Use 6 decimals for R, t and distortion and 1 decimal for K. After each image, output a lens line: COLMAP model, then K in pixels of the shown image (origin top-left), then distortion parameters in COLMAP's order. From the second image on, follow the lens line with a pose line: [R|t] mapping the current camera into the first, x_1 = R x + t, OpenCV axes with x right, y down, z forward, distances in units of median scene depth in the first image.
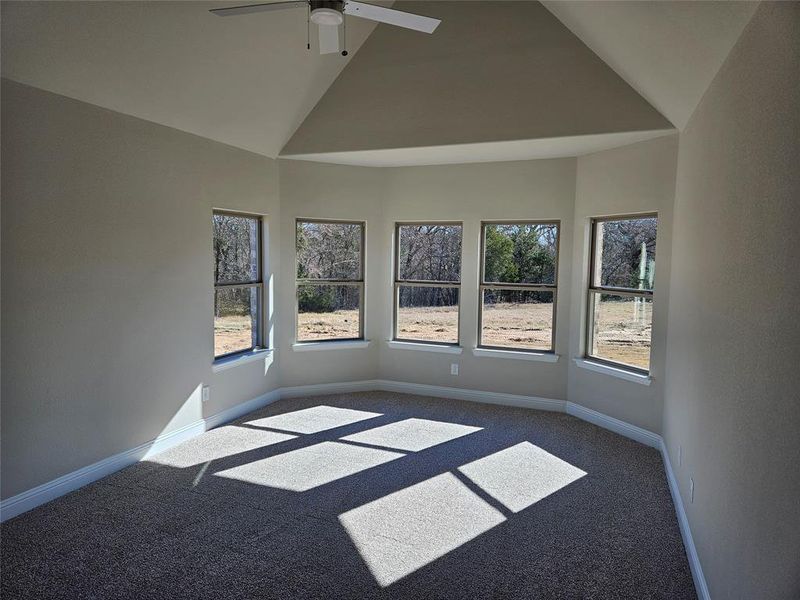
lens RADIAL K [[536.8, 0, 399.8], [0, 536.8, 303.7], [0, 0, 1]] dist [0.060226, -0.023473]
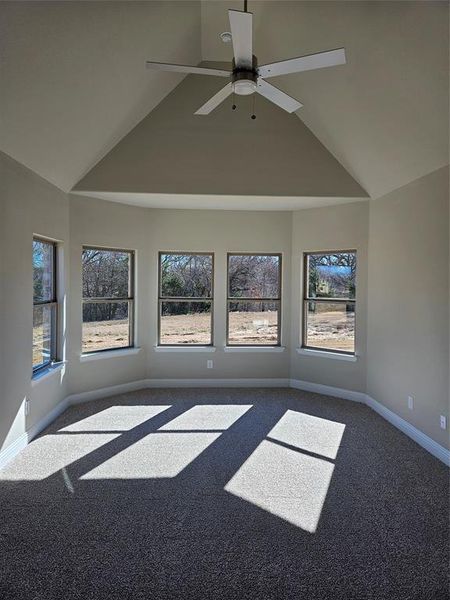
lens RADIAL K [[402.6, 0, 226.9], [0, 402.6, 293.7], [0, 0, 1]] dist [0.060226, -0.023473]
pose [[0.907128, -0.017576, 0.420487, -0.292472], [0.042144, 0.997899, -0.049206, 0.000711], [-0.418739, 0.062357, 0.905963, 0.088779]]
